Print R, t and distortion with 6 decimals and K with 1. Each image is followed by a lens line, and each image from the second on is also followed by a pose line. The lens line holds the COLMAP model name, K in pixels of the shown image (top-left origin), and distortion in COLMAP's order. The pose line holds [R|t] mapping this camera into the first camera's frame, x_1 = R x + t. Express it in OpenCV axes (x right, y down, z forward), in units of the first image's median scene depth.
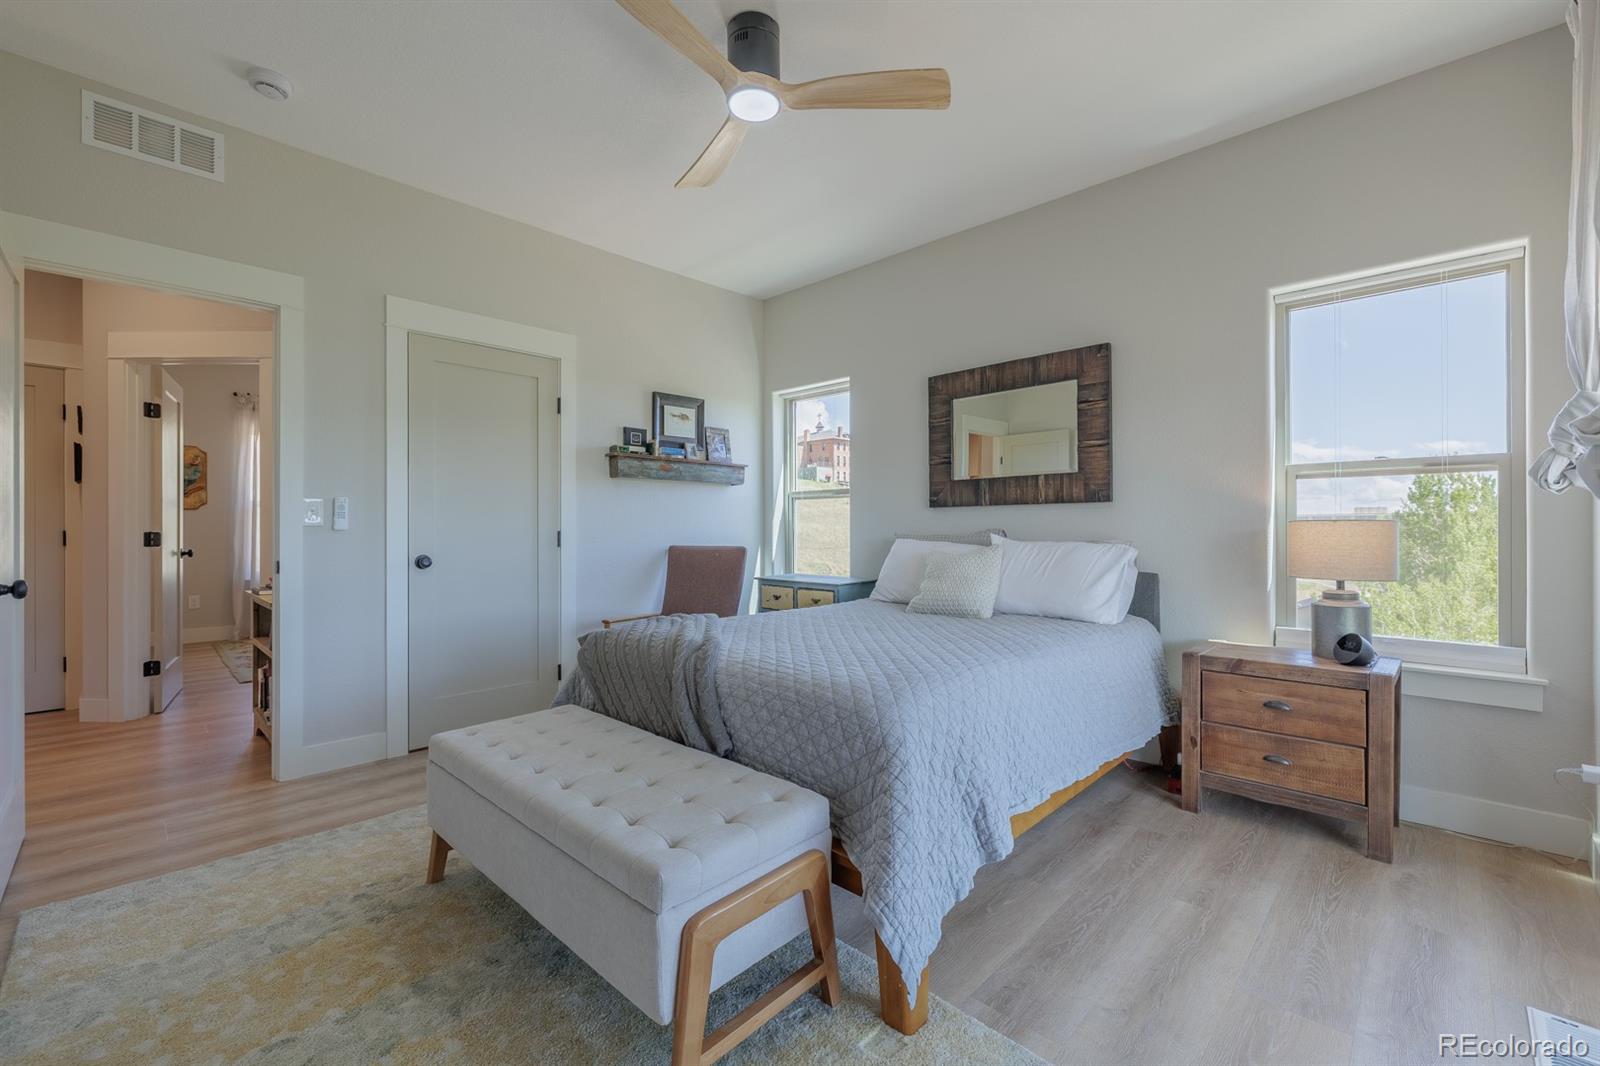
lens RADIAL K [[667.8, 0, 797.6], [0, 667.8, 526.3], [0, 0, 1]] dist [-0.001197, -0.000956]
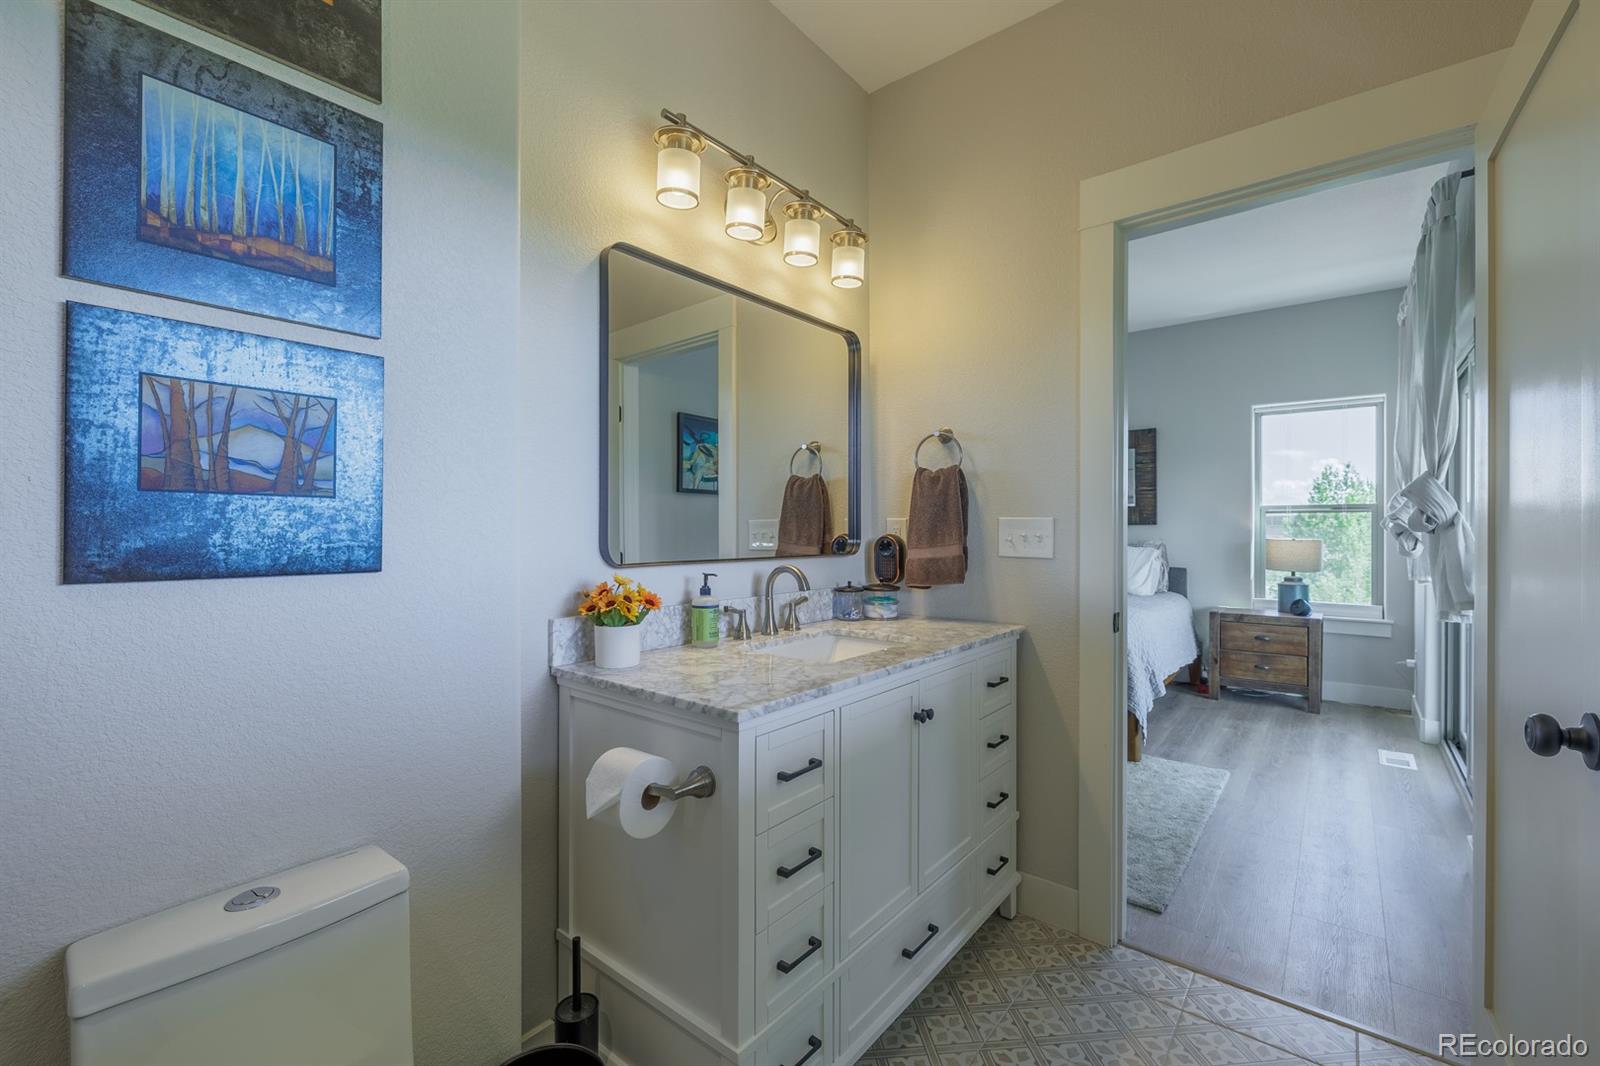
lens RADIAL K [[667.8, 0, 795.2], [0, 667.8, 527.7], [0, 0, 1]] dist [-0.001197, -0.000956]
pose [[0.996267, 0.000299, 0.086326, -0.742418], [-0.000653, 0.999991, 0.004072, -0.048086], [-0.086324, -0.004113, 0.996259, -0.746931]]
